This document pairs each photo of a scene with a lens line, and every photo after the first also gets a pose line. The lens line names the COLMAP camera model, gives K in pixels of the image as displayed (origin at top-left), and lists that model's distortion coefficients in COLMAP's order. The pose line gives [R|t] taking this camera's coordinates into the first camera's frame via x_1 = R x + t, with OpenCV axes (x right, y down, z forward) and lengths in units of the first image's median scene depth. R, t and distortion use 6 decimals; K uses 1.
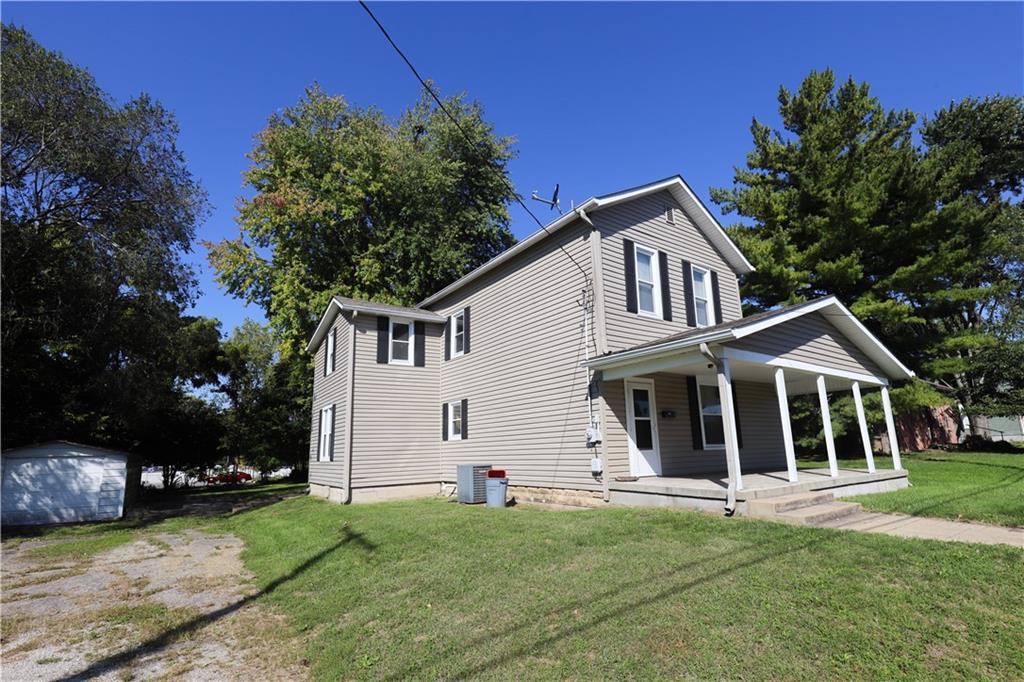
lens RADIAL K [[467.3, 0, 514.7], [0, 467.3, 345.5], [0, 0, 1]] dist [-0.025934, 0.000278]
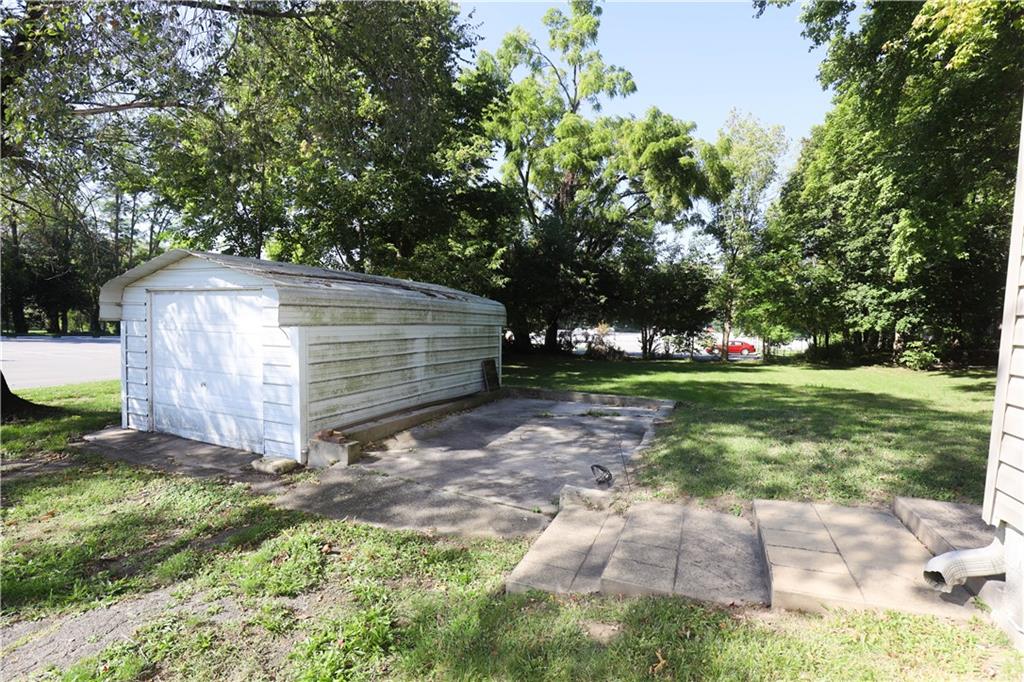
lens RADIAL K [[462.3, 0, 516.8], [0, 462.3, 354.9], [0, 0, 1]] dist [-0.034871, 0.006873]
pose [[0.537448, 0.110621, -0.836010, -0.187829], [0.140763, 0.965682, 0.218273, 0.093798], [0.831466, -0.234990, 0.503433, 0.379191]]
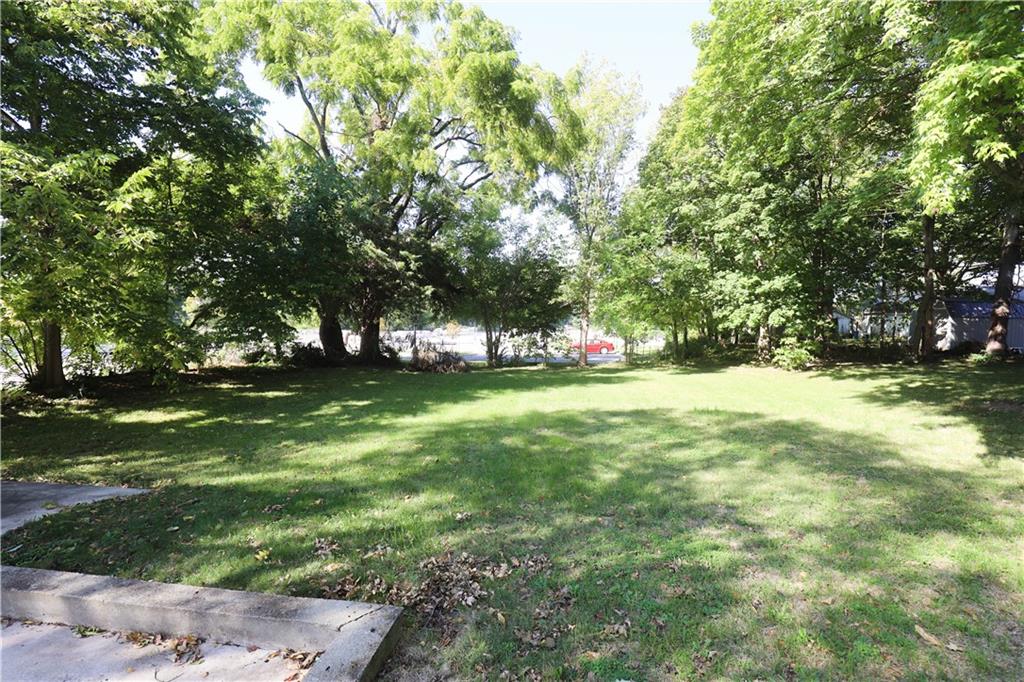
lens RADIAL K [[458.3, 0, 508.1], [0, 458.3, 357.3], [0, 0, 1]] dist [-0.026831, 0.000111]
pose [[0.736155, 0.093267, -0.670356, -0.286846], [0.111753, 0.960114, 0.256304, 0.132111], [0.667523, -0.263594, 0.696370, 0.533065]]
